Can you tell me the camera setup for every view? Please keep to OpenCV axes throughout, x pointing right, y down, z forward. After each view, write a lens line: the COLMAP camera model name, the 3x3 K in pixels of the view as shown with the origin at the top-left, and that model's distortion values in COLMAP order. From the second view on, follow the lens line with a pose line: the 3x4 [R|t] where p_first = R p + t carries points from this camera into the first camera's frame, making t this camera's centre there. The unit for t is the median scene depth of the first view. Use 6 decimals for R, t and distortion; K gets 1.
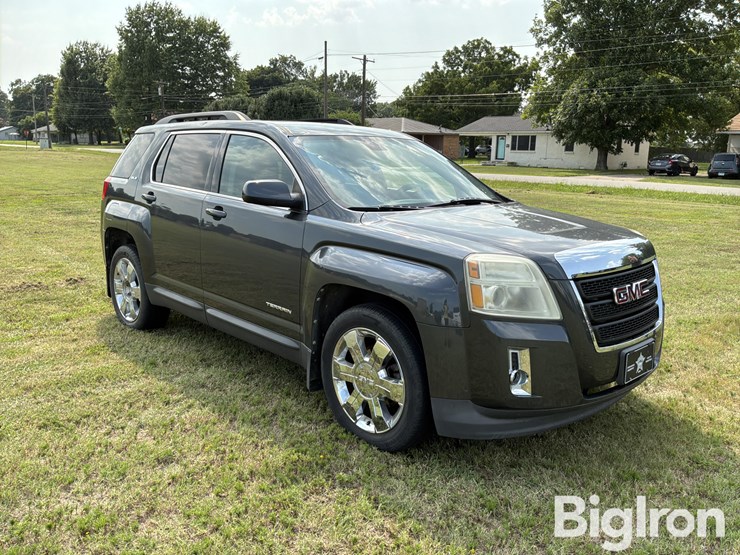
lens RADIAL K [[632.4, 0, 370.0], [0, 632.4, 277.5], [0, 0, 1]] dist [0.050219, -0.116982]
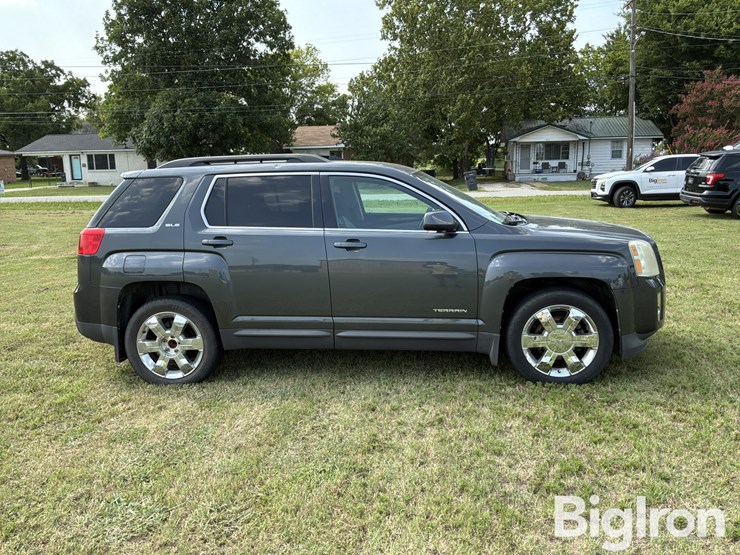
lens RADIAL K [[629.0, 0, 369.2], [0, 629.0, 265.5], [0, 0, 1]] dist [0.125181, -0.248828]
pose [[0.767703, -0.139476, 0.625443, -0.080509], [0.165366, 0.986087, 0.016921, -0.006883], [-0.619101, 0.090437, 0.780086, 0.008608]]
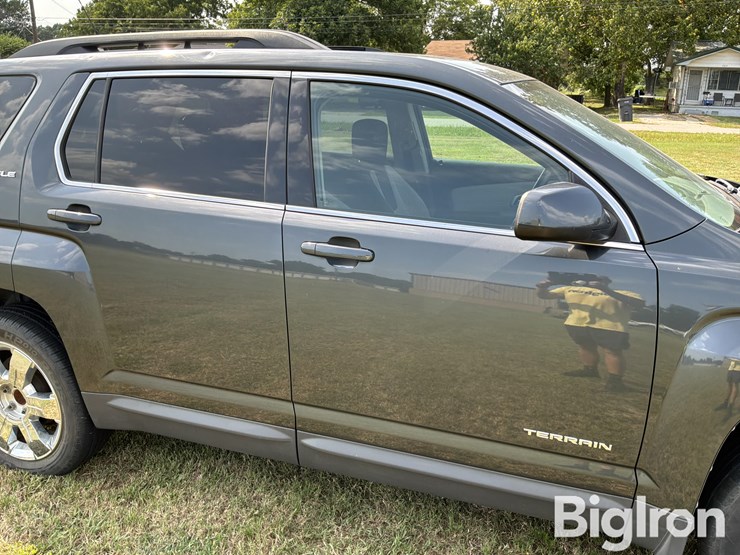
lens RADIAL K [[636.0, 0, 371.1], [0, 636.0, 267.6], [0, 0, 1]] dist [0.053014, -0.134879]
pose [[0.884450, -0.136087, 0.446350, -0.037720], [0.096631, 0.989210, 0.110122, -0.012163], [-0.456520, -0.054266, 0.888057, 0.048698]]
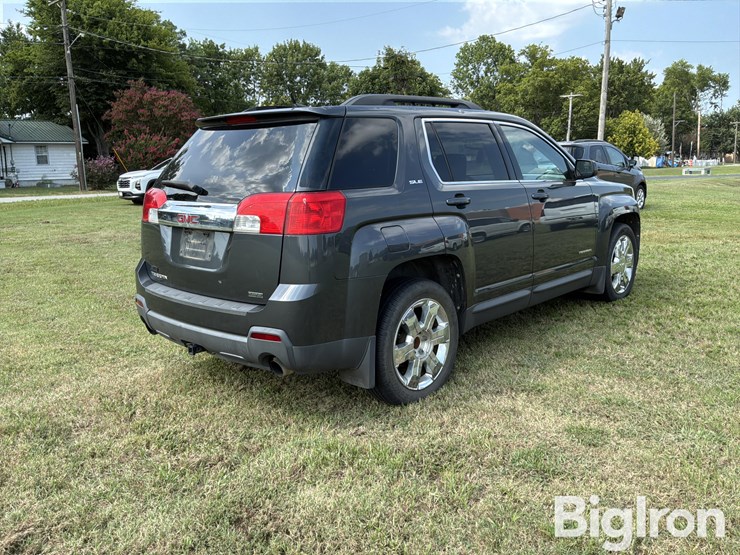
lens RADIAL K [[636.0, 0, 371.1], [0, 636.0, 267.6], [0, 0, 1]] dist [0.053014, -0.134879]
pose [[-0.062807, -0.183515, 0.981008, -0.115193], [0.215973, 0.957159, 0.192881, -0.022732], [-0.974377, 0.223986, -0.020482, 0.116241]]
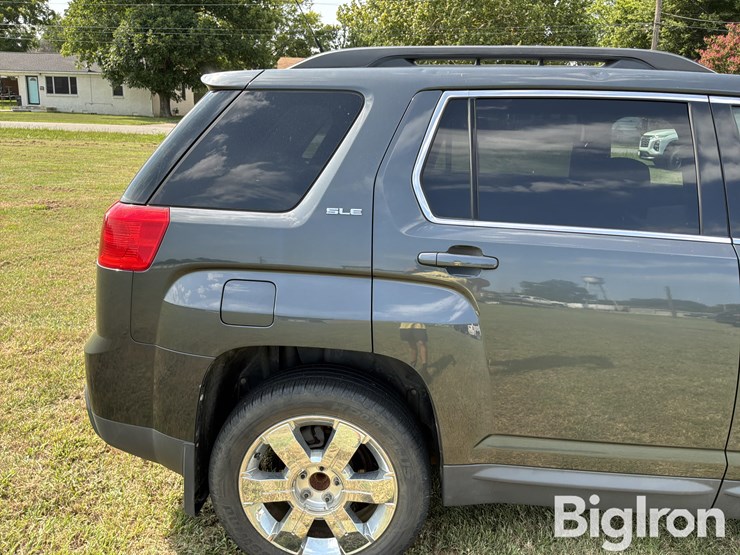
lens RADIAL K [[632.4, 0, 370.0], [0, 632.4, 277.5], [0, 0, 1]] dist [0.050219, -0.116982]
pose [[0.735870, -0.173041, 0.654639, -0.066306], [0.116760, 0.984740, 0.129048, -0.017643], [-0.666980, -0.018527, 0.744845, 0.075570]]
